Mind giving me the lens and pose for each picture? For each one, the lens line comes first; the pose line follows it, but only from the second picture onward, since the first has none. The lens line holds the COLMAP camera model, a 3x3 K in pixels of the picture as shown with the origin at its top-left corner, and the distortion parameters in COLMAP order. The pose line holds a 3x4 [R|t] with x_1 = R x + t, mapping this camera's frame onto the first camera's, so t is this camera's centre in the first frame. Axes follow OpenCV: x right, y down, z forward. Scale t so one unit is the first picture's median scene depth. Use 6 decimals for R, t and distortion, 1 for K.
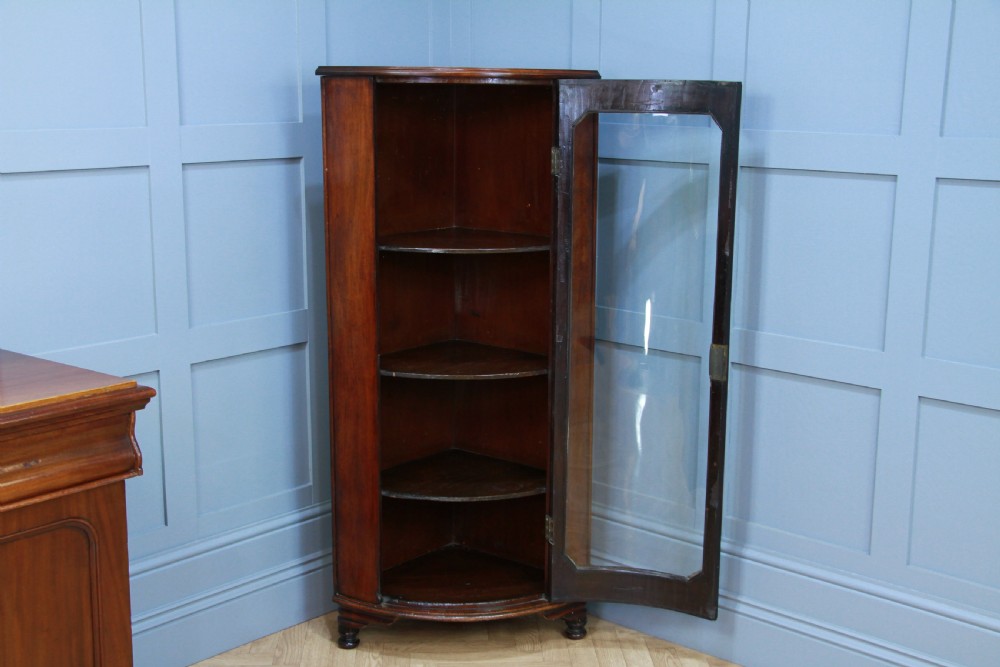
lens RADIAL K [[1294.0, 0, 500.3], [0, 1294.0, 348.5], [0, 0, 1]] dist [0.007246, 0.040338]
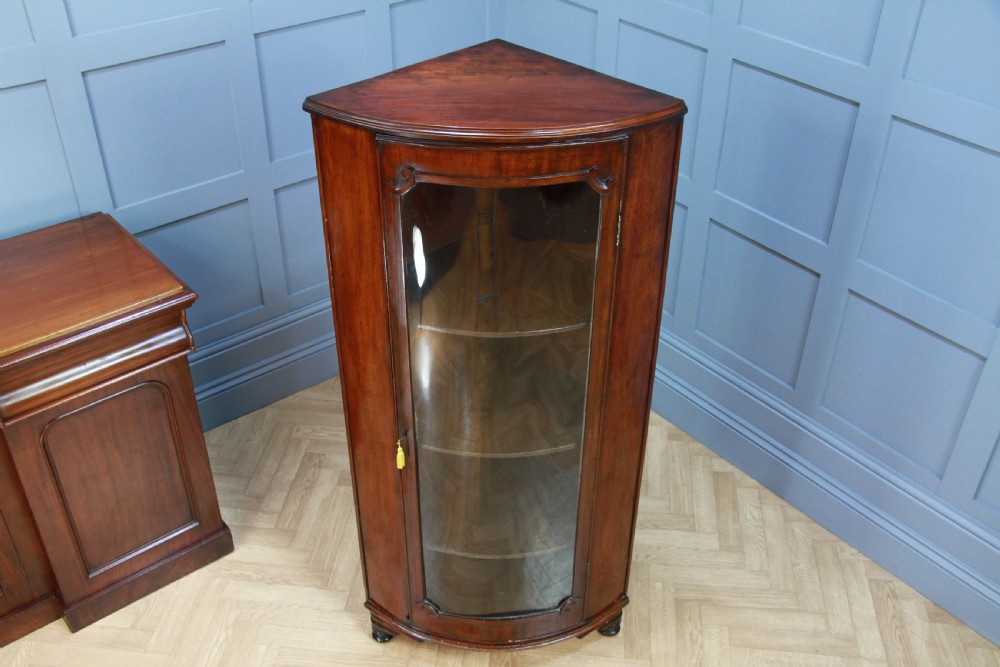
lens RADIAL K [[970.9, 0, 500.0], [0, 970.9, 333.5], [0, 0, 1]] dist [-0.108506, 0.115106]
pose [[0.996907, 0.045976, -0.063738, 0.011714], [-0.017285, 0.919435, 0.392862, -0.303135], [0.076665, -0.390545, 0.917386, 0.435352]]
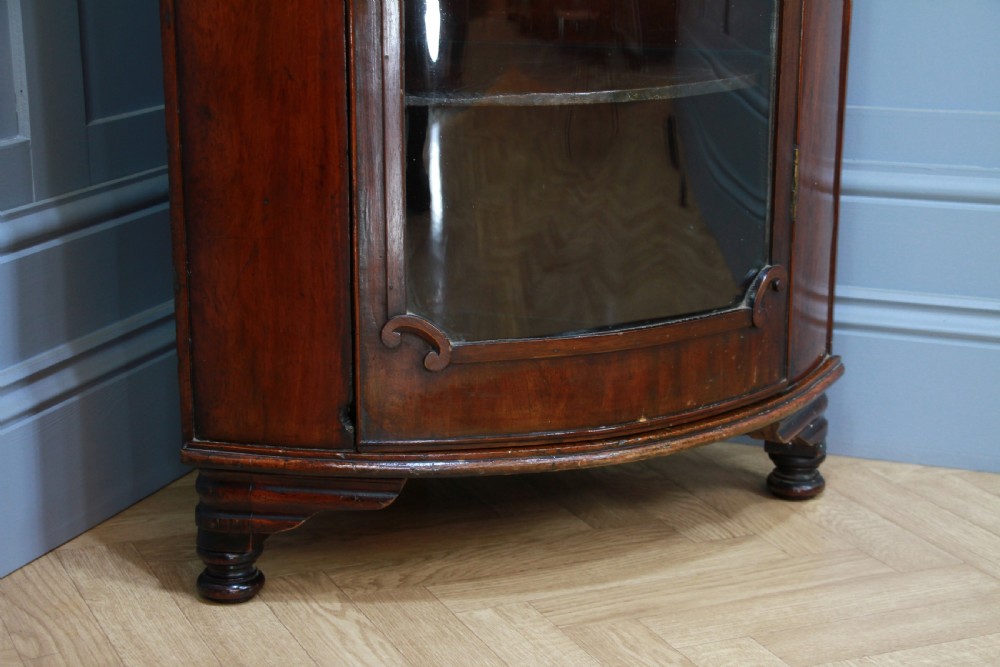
lens RADIAL K [[1896.1, 0, 499.8], [0, 1896.1, 347.7], [0, 0, 1]] dist [0.185445, 0.072935]
pose [[0.936511, -0.093111, 0.338051, -0.224941], [0.071878, 0.994603, 0.074822, 0.143538], [-0.343193, -0.045773, 0.938149, 0.553364]]
